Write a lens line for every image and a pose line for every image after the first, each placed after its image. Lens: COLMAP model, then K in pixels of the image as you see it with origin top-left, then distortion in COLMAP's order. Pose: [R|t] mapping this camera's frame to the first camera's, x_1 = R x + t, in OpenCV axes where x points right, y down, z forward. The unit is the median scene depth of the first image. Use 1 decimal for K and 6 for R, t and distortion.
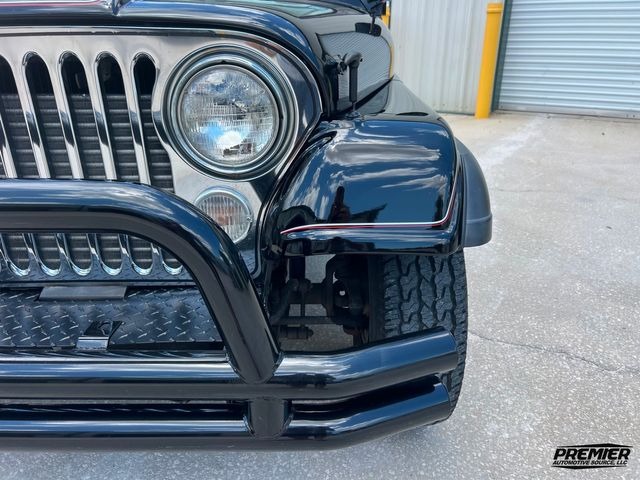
lens RADIAL K [[478.8, 0, 320.0], [0, 478.8, 240.0], [0, 0, 1]] dist [0.052459, -0.062241]
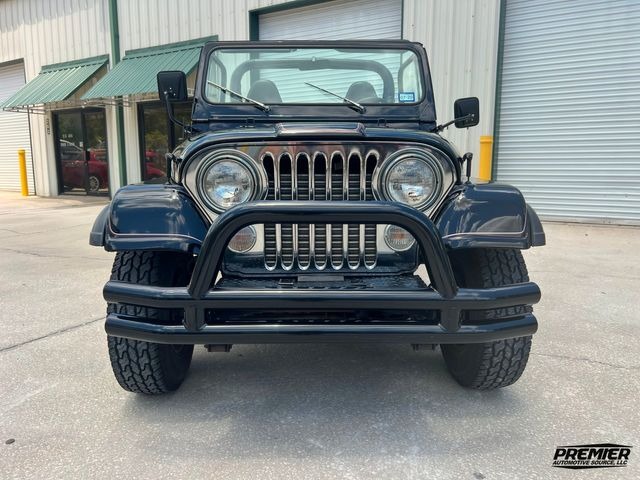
lens RADIAL K [[478.8, 0, 320.0], [0, 478.8, 240.0], [0, 0, 1]] dist [0.052459, -0.062241]
pose [[0.999750, -0.001480, 0.022317, -0.321465], [0.006823, 0.970432, -0.241280, 0.241188], [-0.021300, 0.241372, 0.970199, -0.465817]]
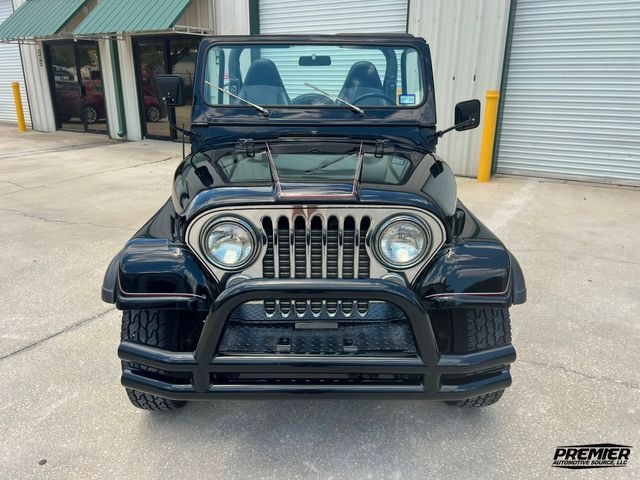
lens RADIAL K [[478.8, 0, 320.0], [0, 478.8, 240.0], [0, 0, 1]] dist [0.052459, -0.062241]
pose [[0.999834, 0.004381, 0.017713, -0.308638], [-0.002962, 0.996845, -0.079316, -0.050375], [-0.018004, 0.079251, 0.996692, -0.578440]]
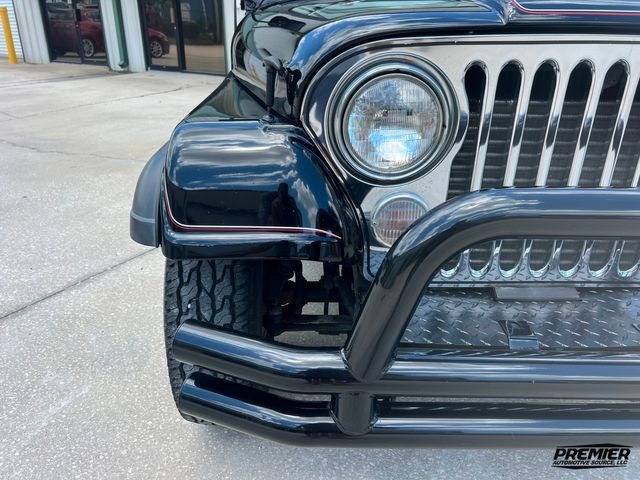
lens RADIAL K [[491.2, 0, 317.6], [0, 491.2, 237.1], [0, 0, 1]] dist [0.008332, -0.007331]
pose [[0.999929, 0.010750, 0.005194, -0.579866], [-0.010806, 0.999884, 0.010708, -0.009829], [-0.005078, -0.010763, 0.999929, -0.019231]]
